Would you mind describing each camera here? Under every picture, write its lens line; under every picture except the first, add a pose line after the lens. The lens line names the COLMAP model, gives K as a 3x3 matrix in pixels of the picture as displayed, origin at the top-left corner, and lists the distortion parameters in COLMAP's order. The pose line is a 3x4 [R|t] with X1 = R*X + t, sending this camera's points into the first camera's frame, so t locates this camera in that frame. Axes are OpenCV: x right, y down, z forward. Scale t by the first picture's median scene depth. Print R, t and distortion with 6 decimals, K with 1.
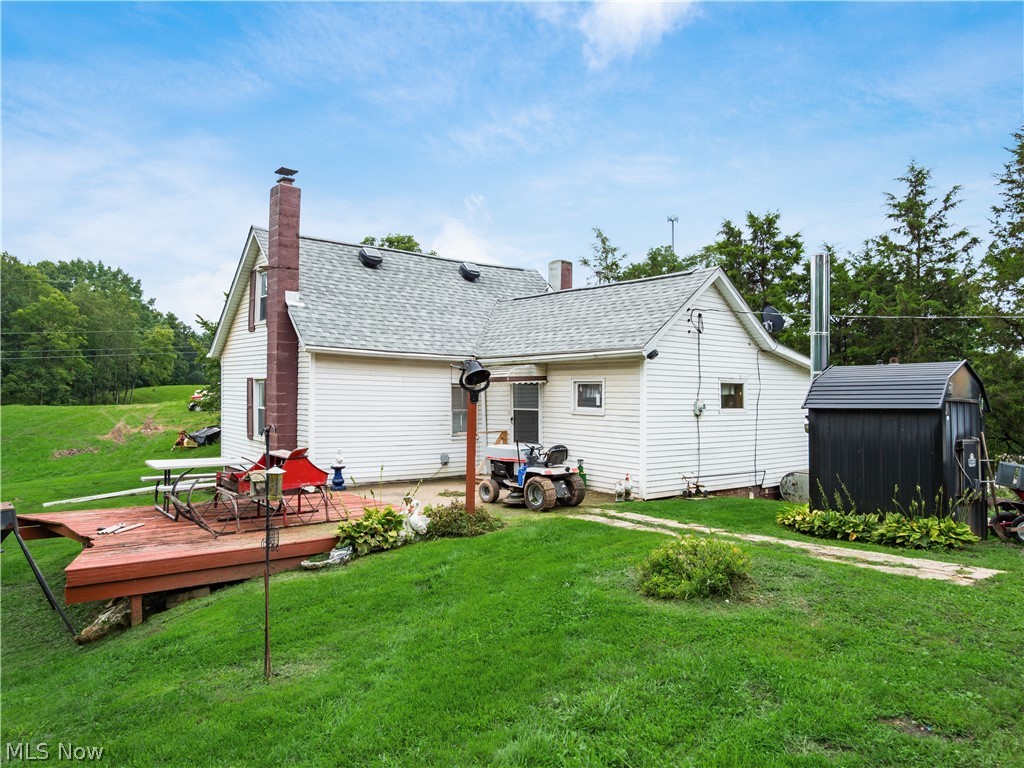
lens RADIAL K [[717.0, 0, 509.9], [0, 717.0, 392.8], [0, 0, 1]] dist [0.003909, -0.001078]
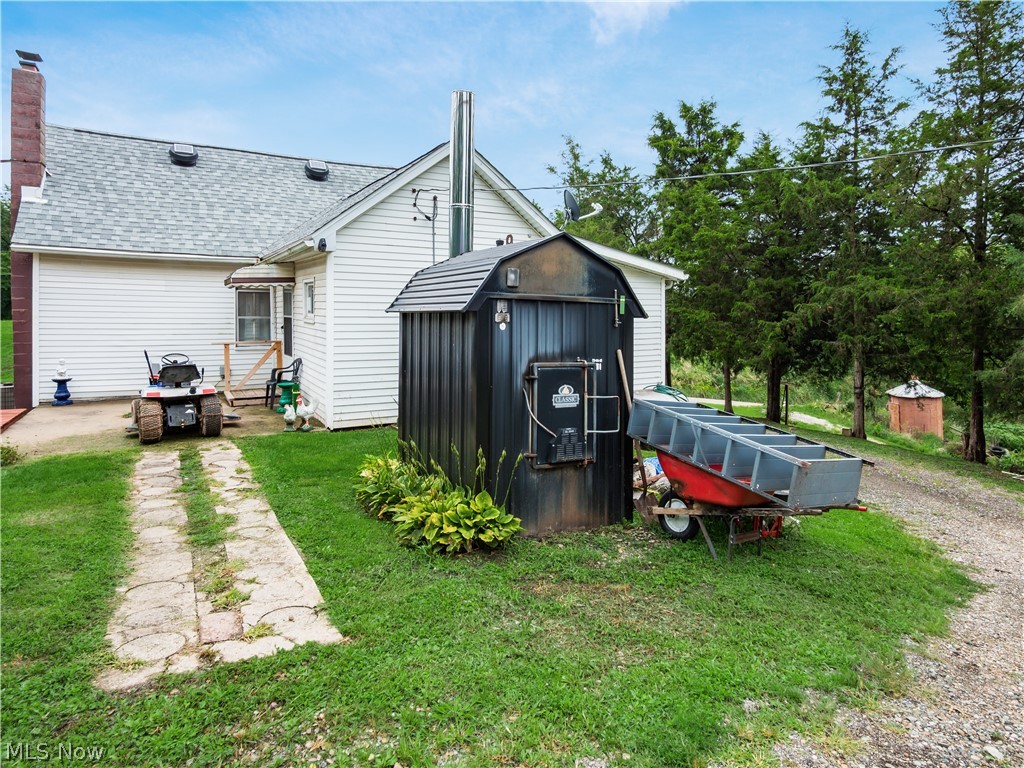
lens RADIAL K [[614.3, 0, 546.7], [0, 614.3, 321.6], [0, 0, 1]] dist [0.001993, -0.001146]
pose [[0.987756, 0.003111, -0.155977, 0.363418], [0.000758, 0.999694, 0.024738, 0.009007], [0.156006, -0.024554, 0.987451, 0.251125]]
